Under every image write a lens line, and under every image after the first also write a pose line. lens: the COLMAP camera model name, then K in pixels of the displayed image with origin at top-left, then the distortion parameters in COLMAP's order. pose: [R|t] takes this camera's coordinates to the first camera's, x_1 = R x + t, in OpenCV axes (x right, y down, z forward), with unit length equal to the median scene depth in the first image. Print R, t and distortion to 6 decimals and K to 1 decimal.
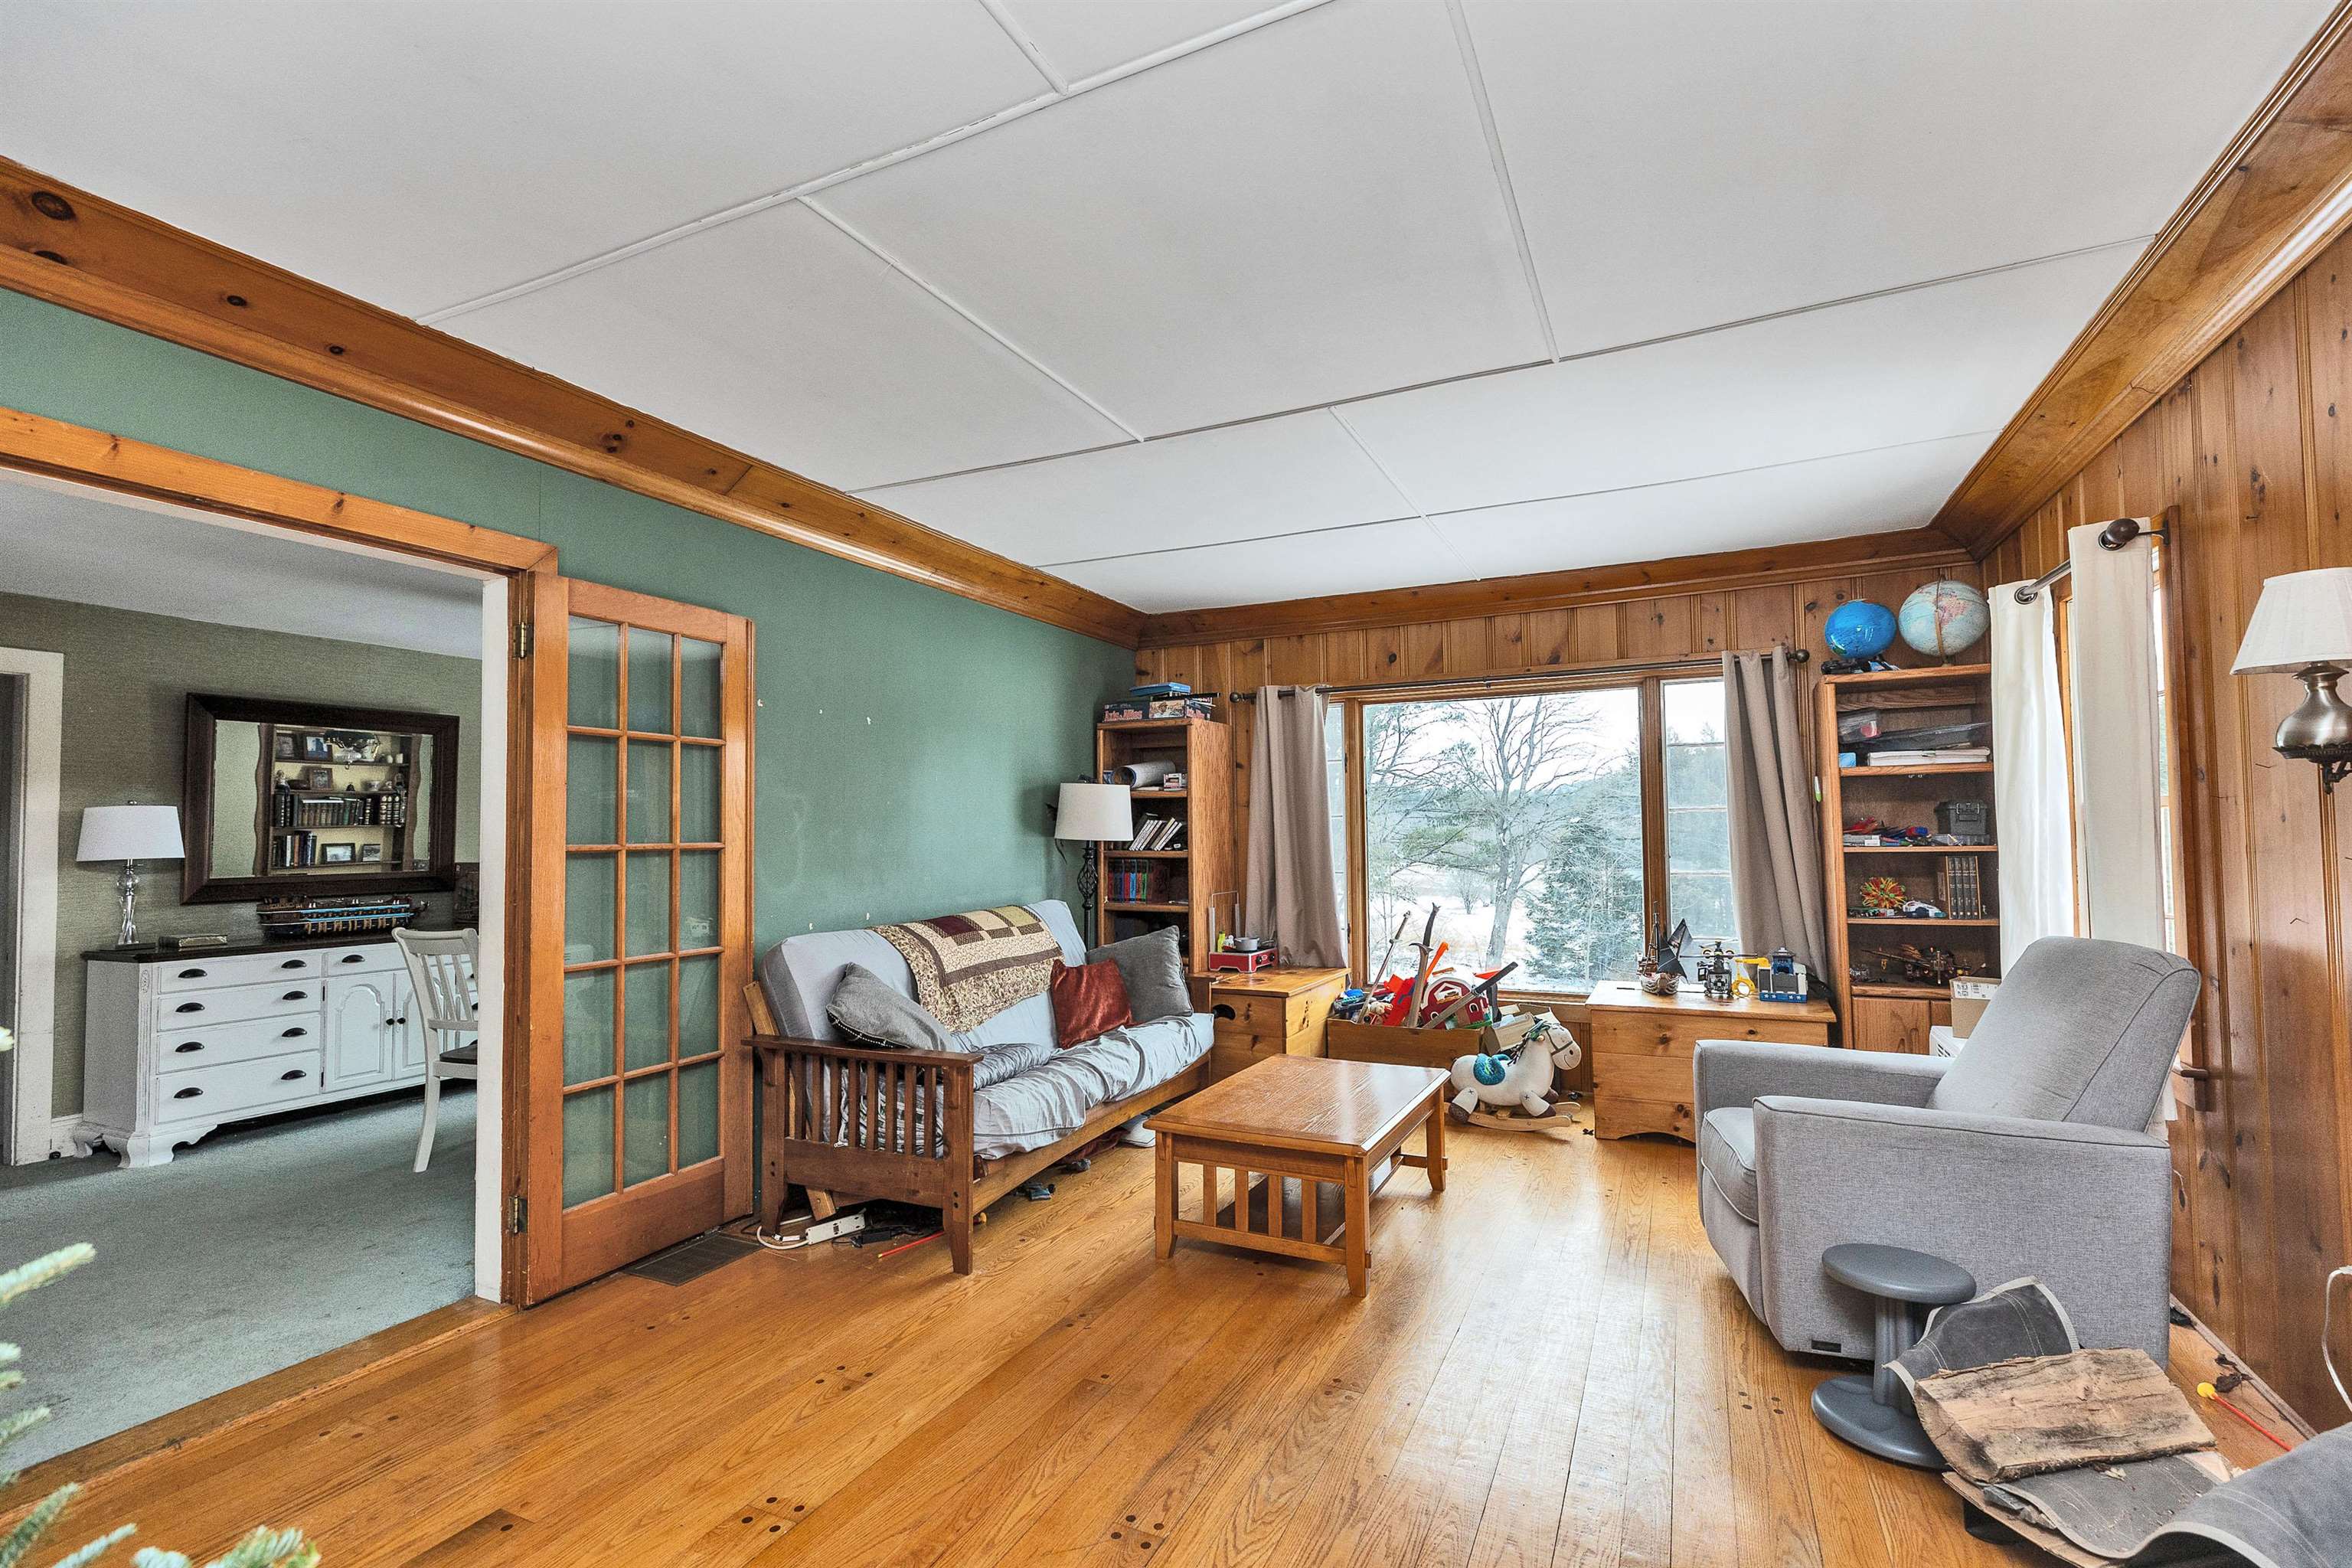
lens RADIAL K [[1052.2, 0, 1181.2], [0, 1052.2, 786.4], [0, 0, 1]] dist [0.003681, 0.000447]
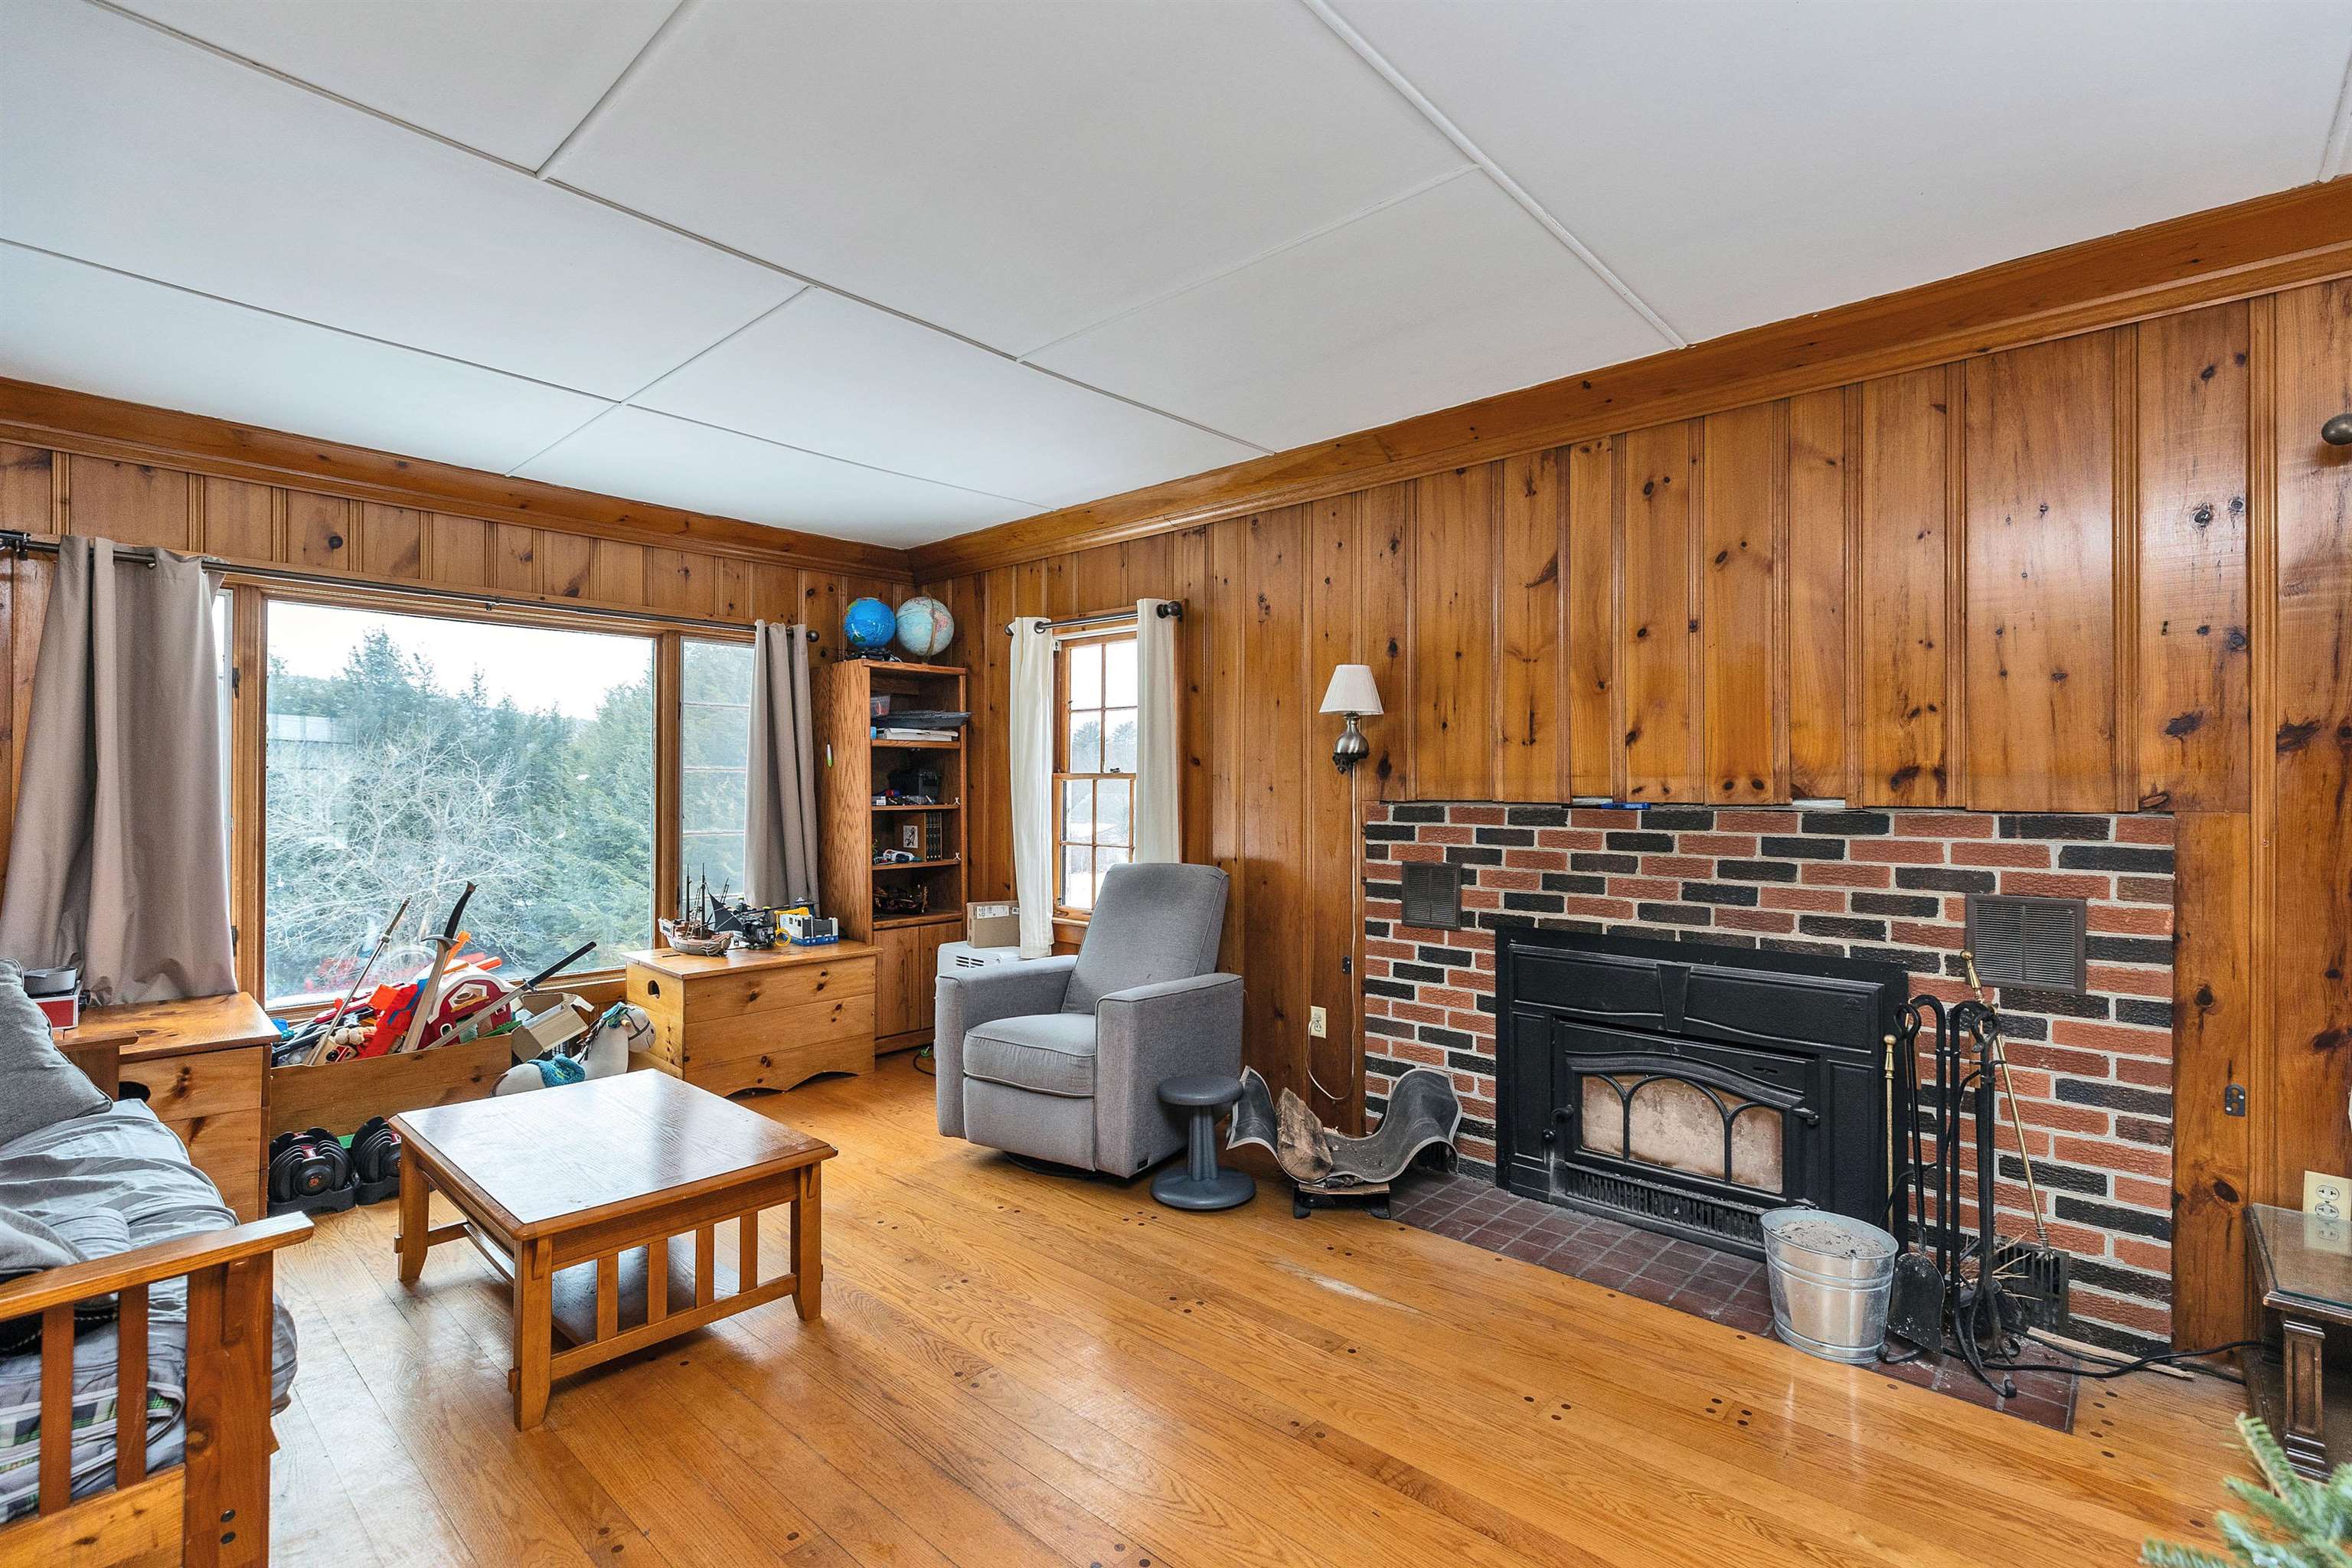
lens RADIAL K [[1052.2, 0, 1168.4], [0, 1052.2, 780.8], [0, 0, 1]] dist [0.003681, 0.000447]
pose [[0.299635, 0.018331, 0.953878, -0.370229], [-0.050644, 0.998711, -0.003284, 0.014454], [-0.952709, -0.047324, 0.300177, 0.301409]]
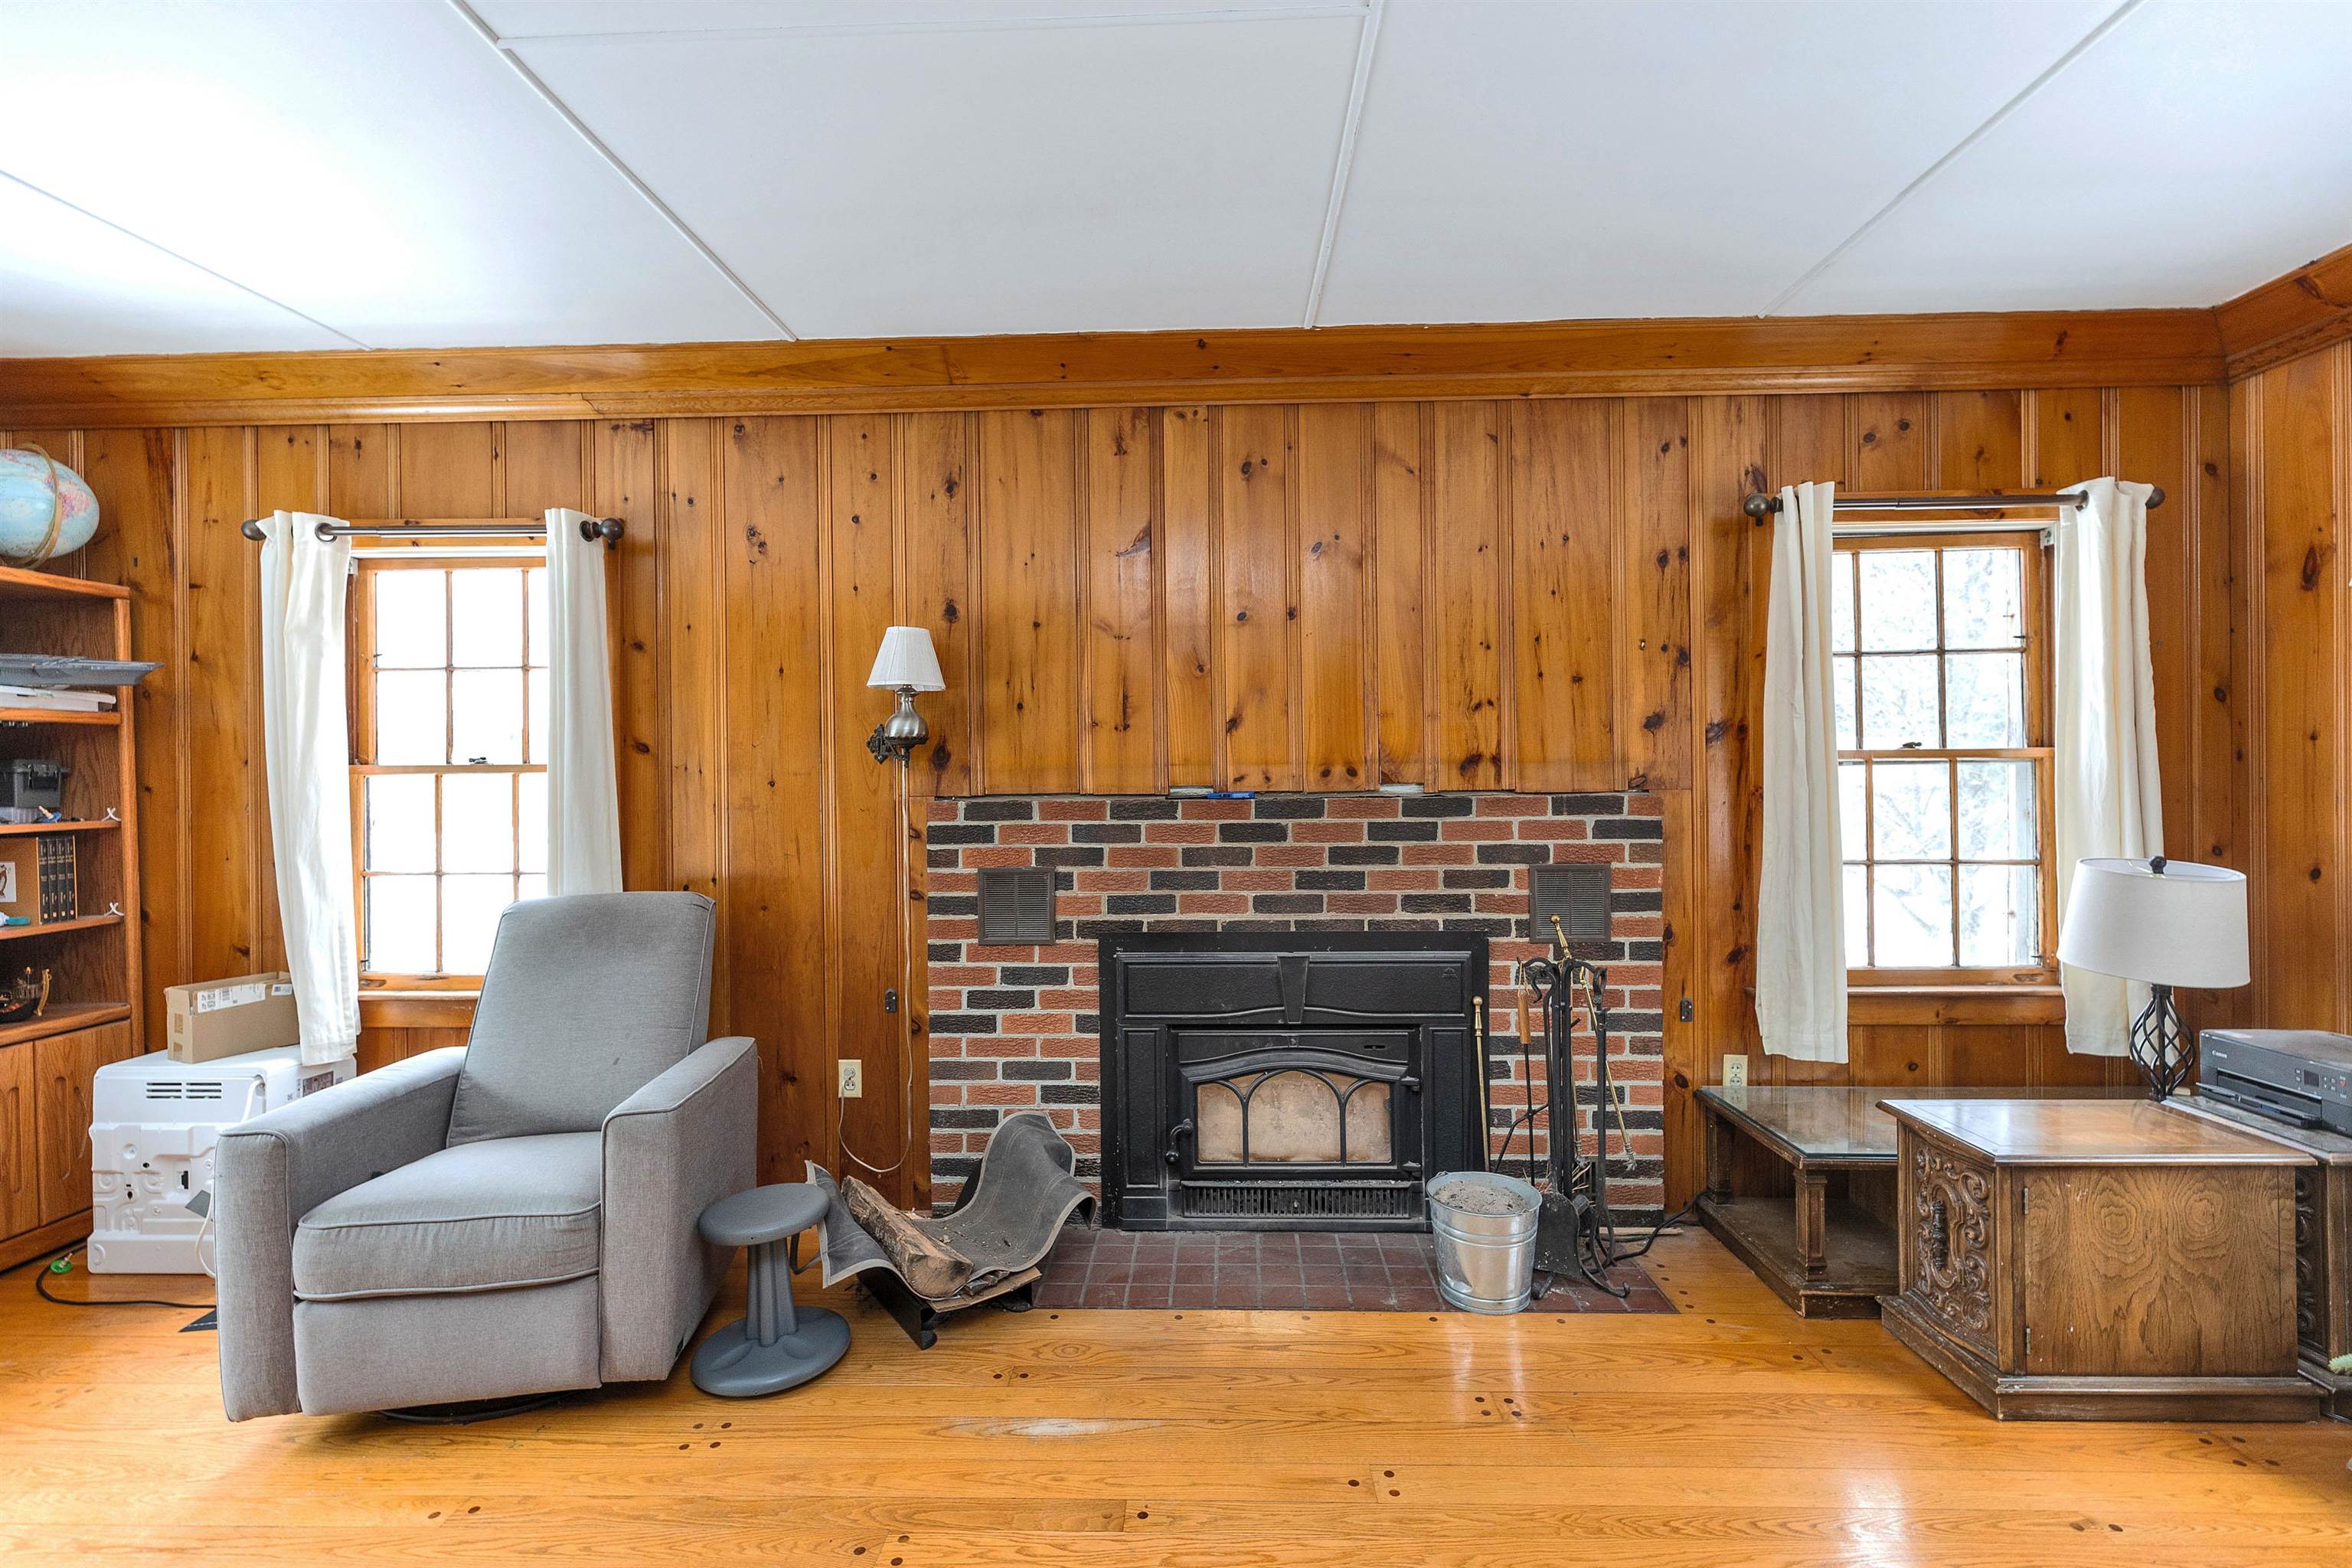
lens RADIAL K [[1052.2, 0, 1177.7], [0, 1052.2, 778.2], [0, 0, 1]] dist [0.003681, 0.000447]
pose [[-0.388317, 0.013436, 0.921428, -0.219166], [-0.027347, 0.999285, -0.026096, 0.020680], [-0.921120, -0.035332, -0.387672, 0.508906]]
